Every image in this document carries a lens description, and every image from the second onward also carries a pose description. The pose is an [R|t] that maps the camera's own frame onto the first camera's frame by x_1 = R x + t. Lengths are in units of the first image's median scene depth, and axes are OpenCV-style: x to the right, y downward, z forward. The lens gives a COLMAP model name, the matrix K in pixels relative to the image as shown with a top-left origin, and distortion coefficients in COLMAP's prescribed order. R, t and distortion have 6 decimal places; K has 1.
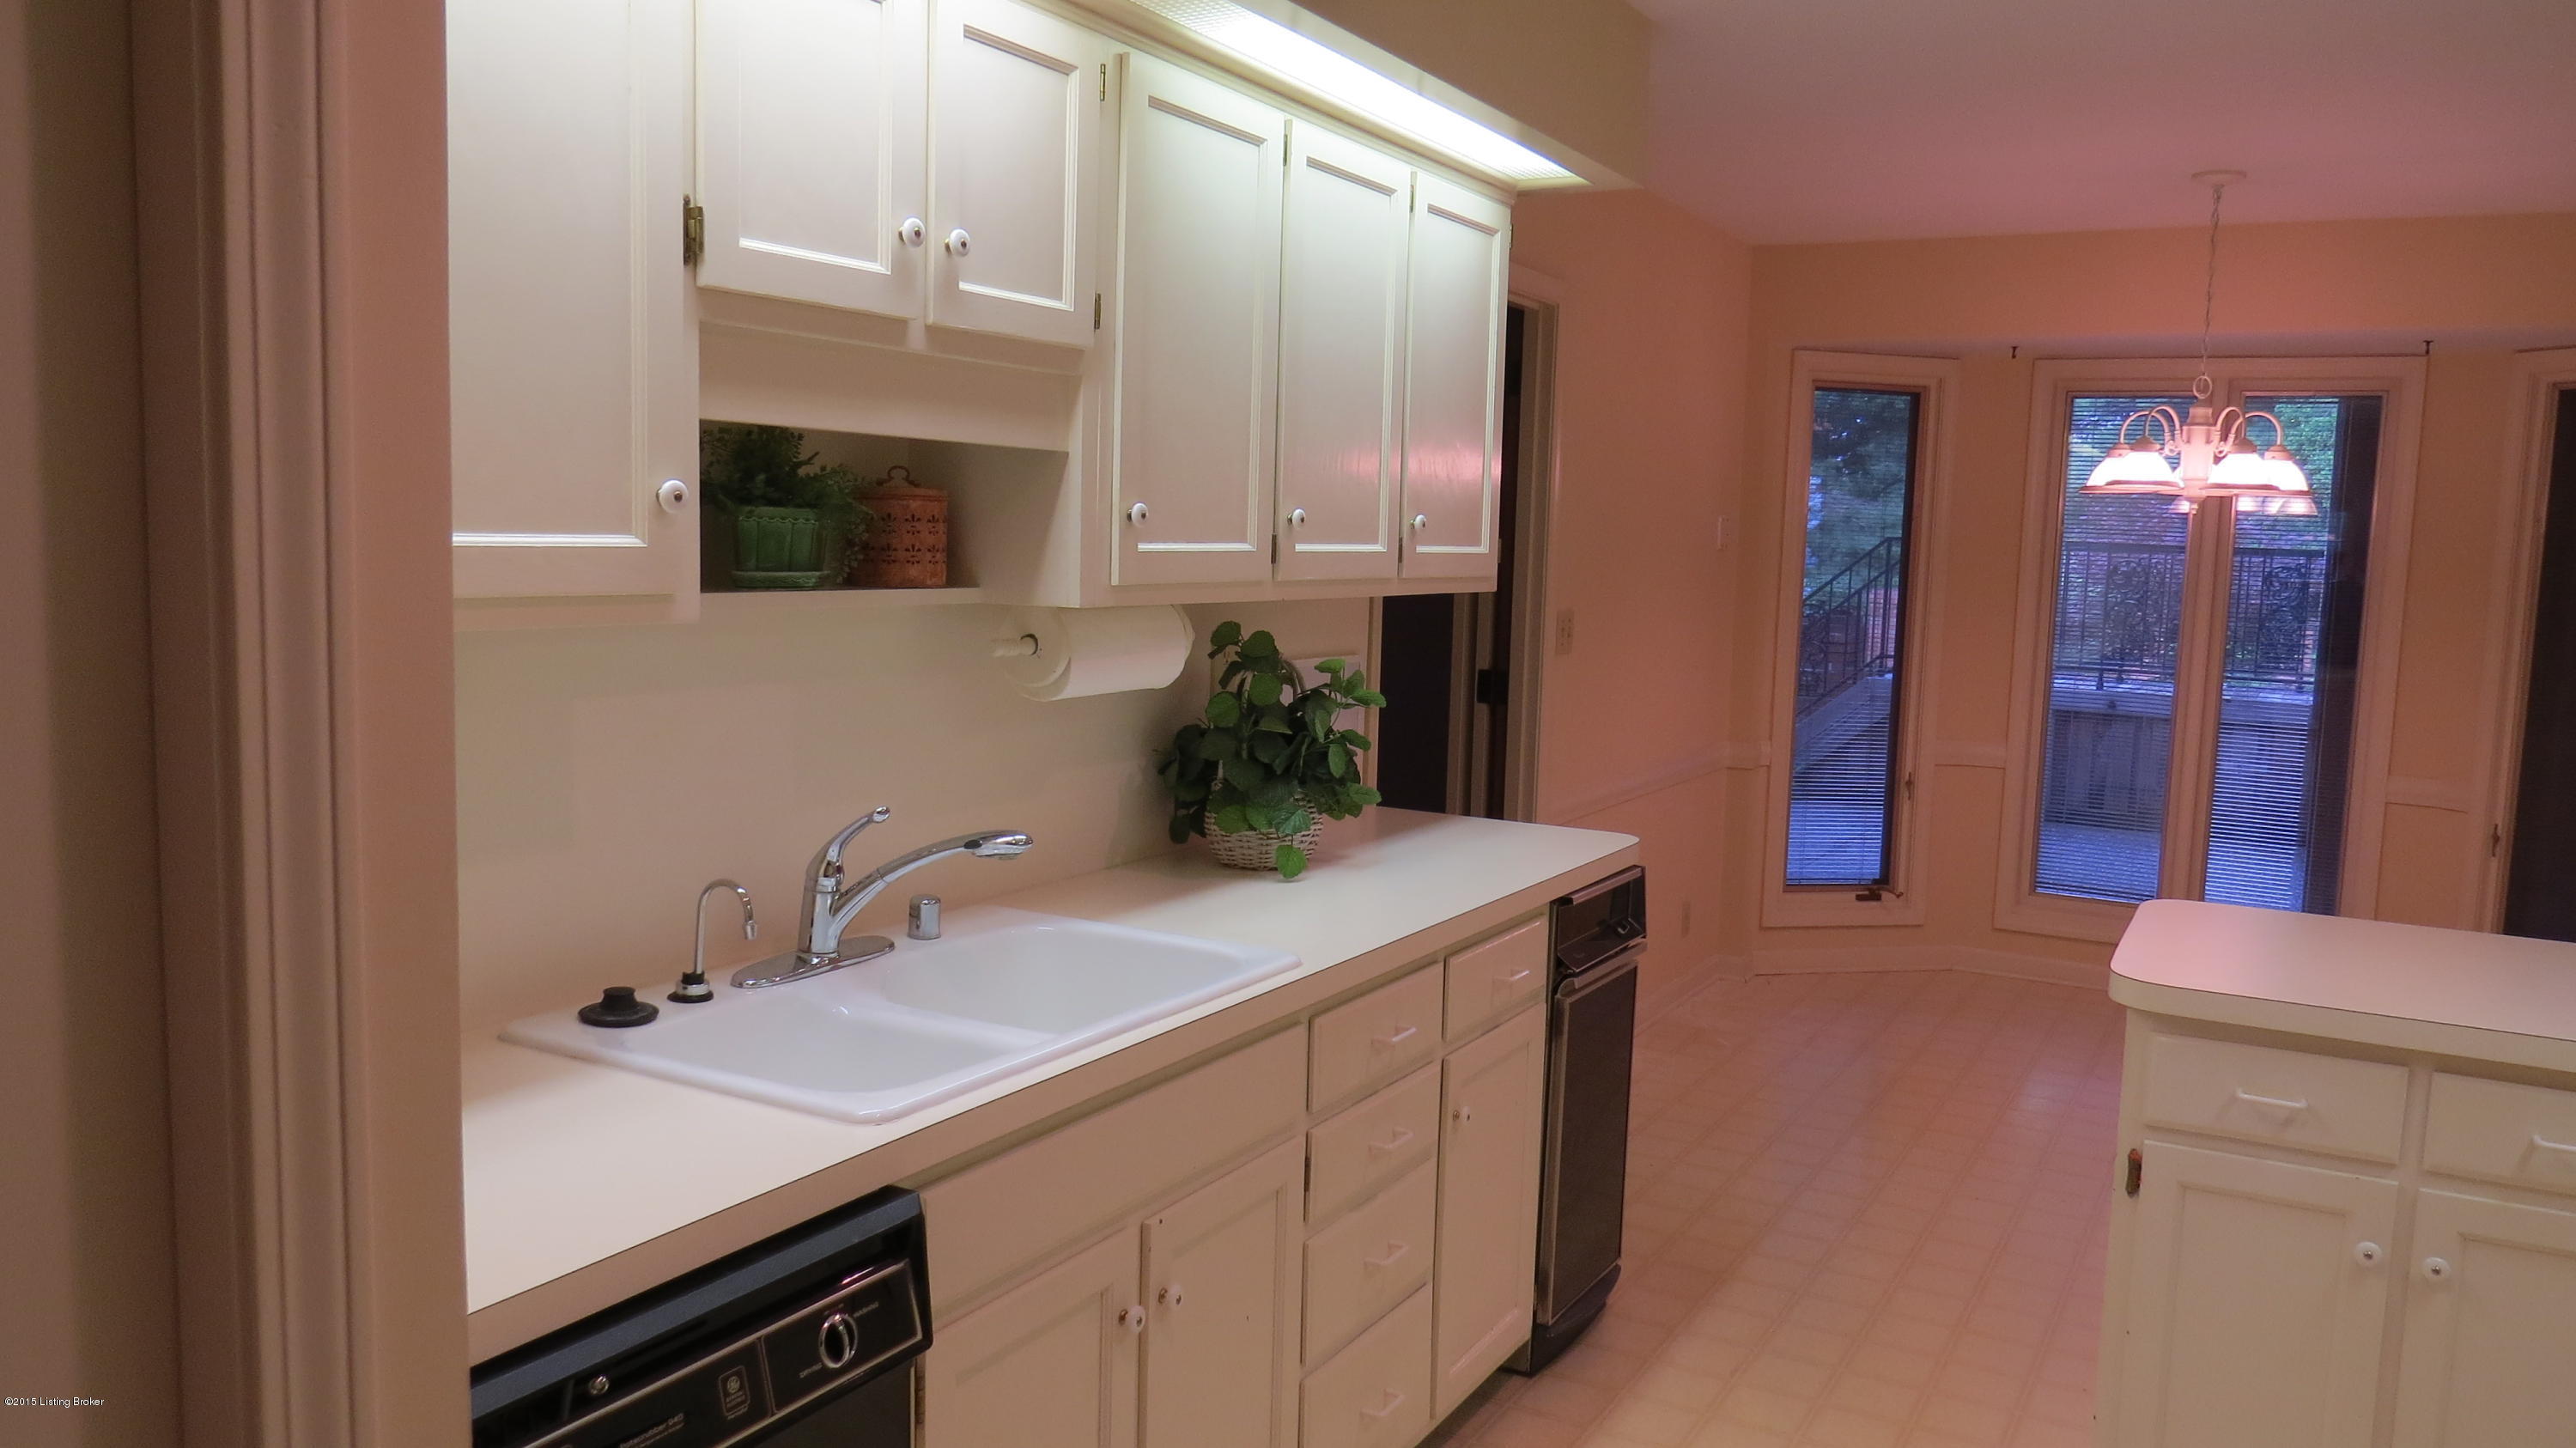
lens RADIAL K [[1859.1, 0, 1282.9], [0, 1859.1, 721.2], [0, 0, 1]] dist [-0.023859, -0.001668]
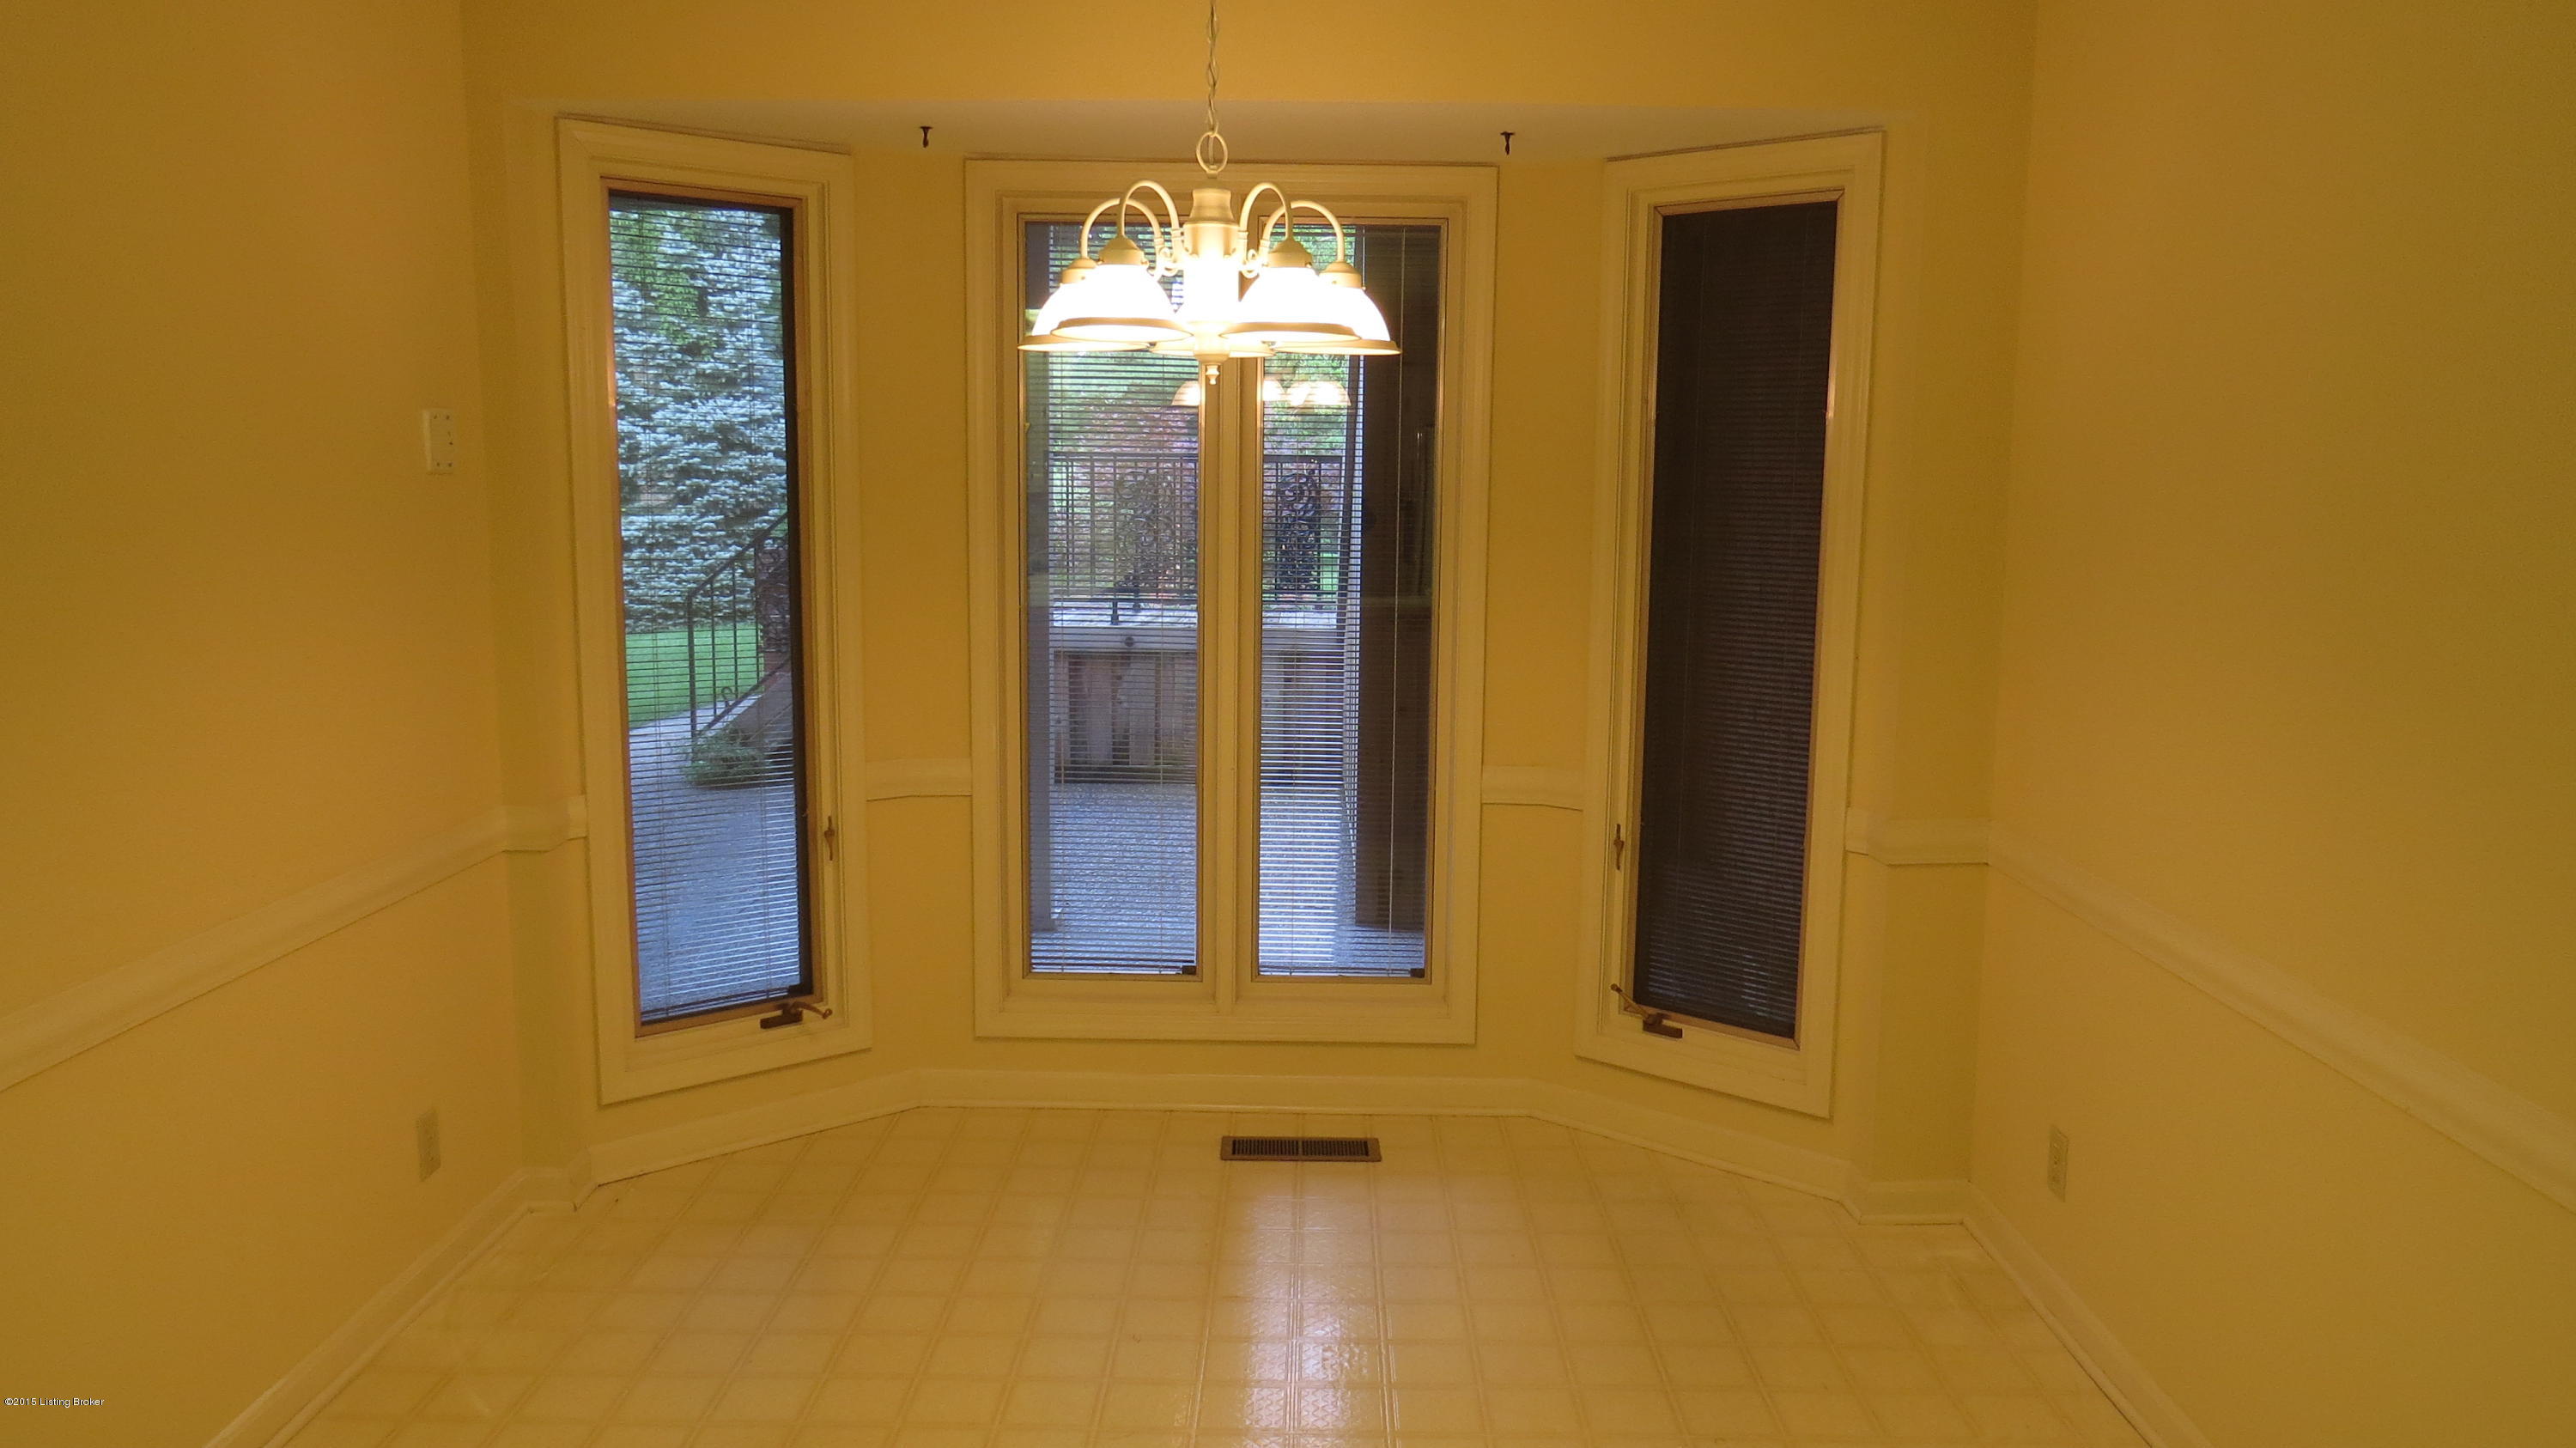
lens RADIAL K [[1859.1, 0, 1286.7], [0, 1859.1, 723.9], [0, 0, 1]] dist [-0.023859, -0.001668]
pose [[0.875595, -0.089102, 0.474757, 0.176873], [0.068129, 0.995795, 0.061239, -0.032136], [-0.478217, -0.021276, 0.877984, 0.368596]]
